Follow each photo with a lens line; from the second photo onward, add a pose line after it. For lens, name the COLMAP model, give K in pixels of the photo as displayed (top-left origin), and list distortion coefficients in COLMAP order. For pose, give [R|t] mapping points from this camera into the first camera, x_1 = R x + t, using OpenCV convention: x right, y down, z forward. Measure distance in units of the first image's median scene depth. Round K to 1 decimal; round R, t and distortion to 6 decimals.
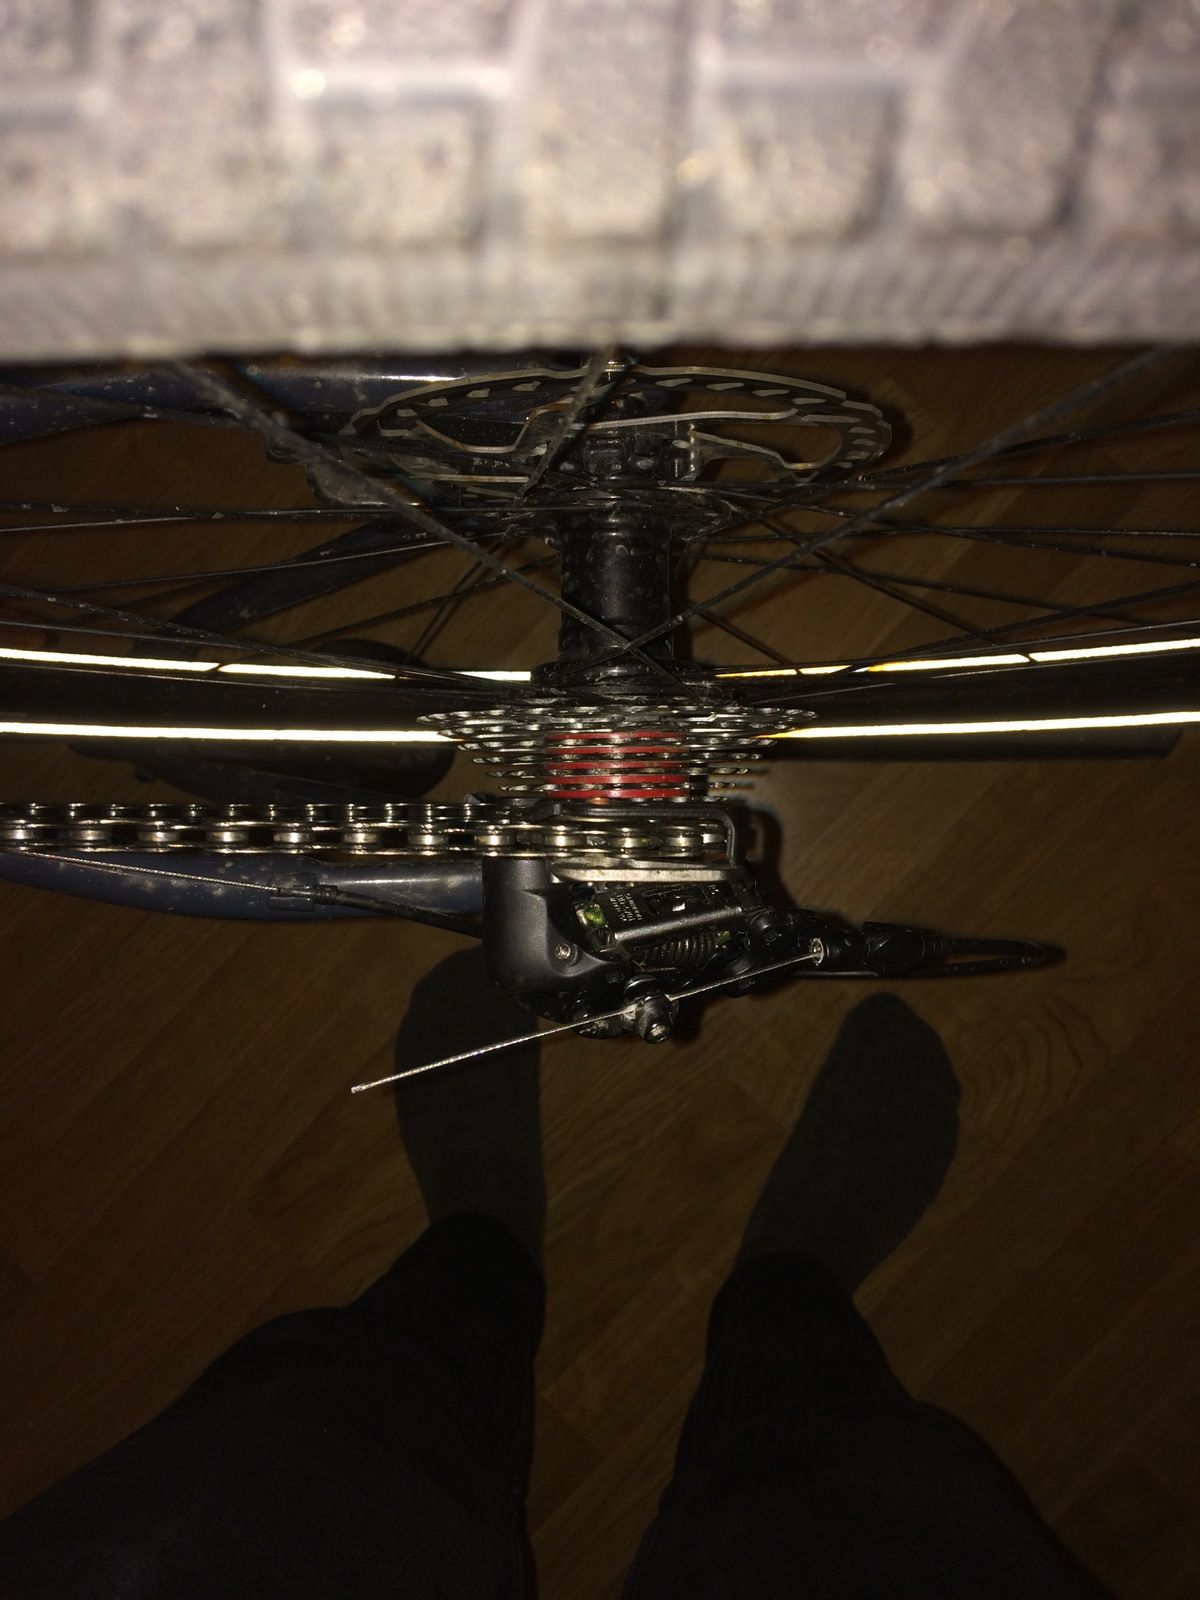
lens RADIAL K [[1441.4, 0, 600.2], [0, 1441.4, 806.4], [0, 0, 1]] dist [0.195095, -0.282659]
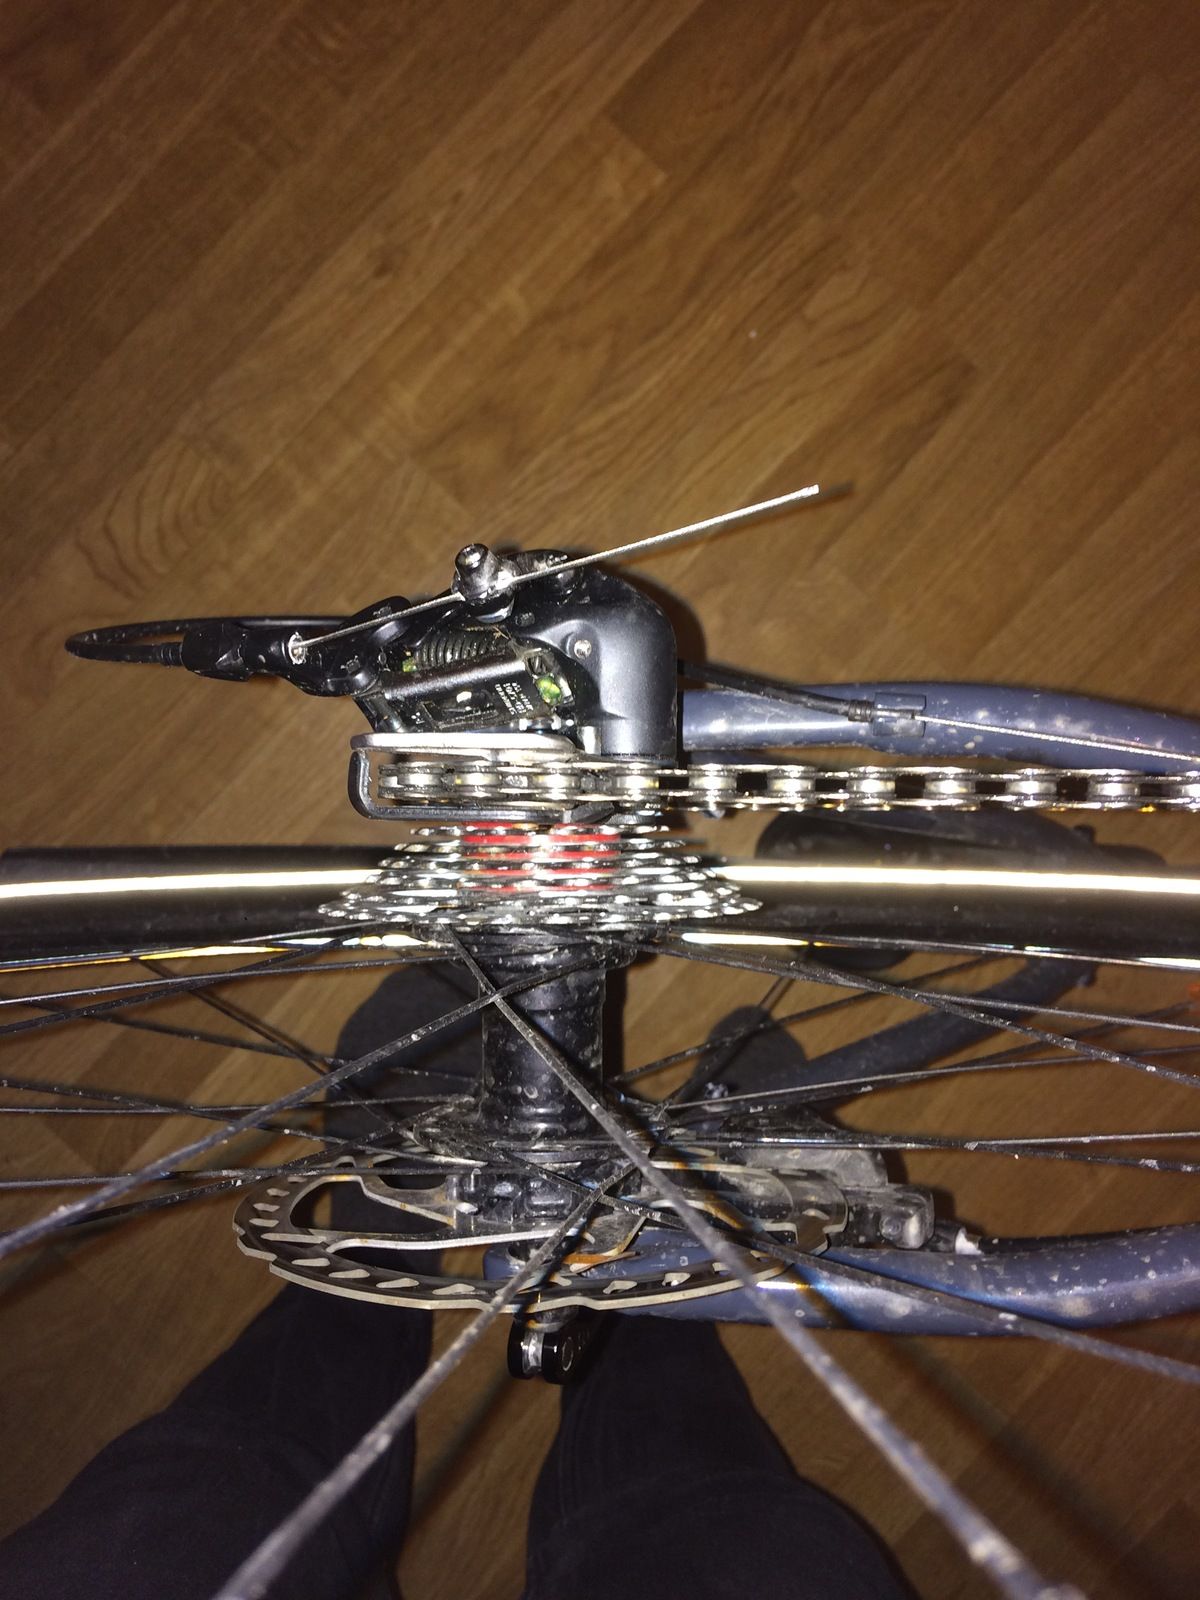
lens RADIAL K [[1397.8, 0, 600.0], [0, 1397.8, 800.0], [0, 0, 1]] dist [0.154518, -0.253198]
pose [[-0.998960, -0.003023, 0.045493, -0.073188], [0.002374, -0.999895, -0.014301, 0.019615], [0.045531, -0.014178, 0.998862, 0.139933]]
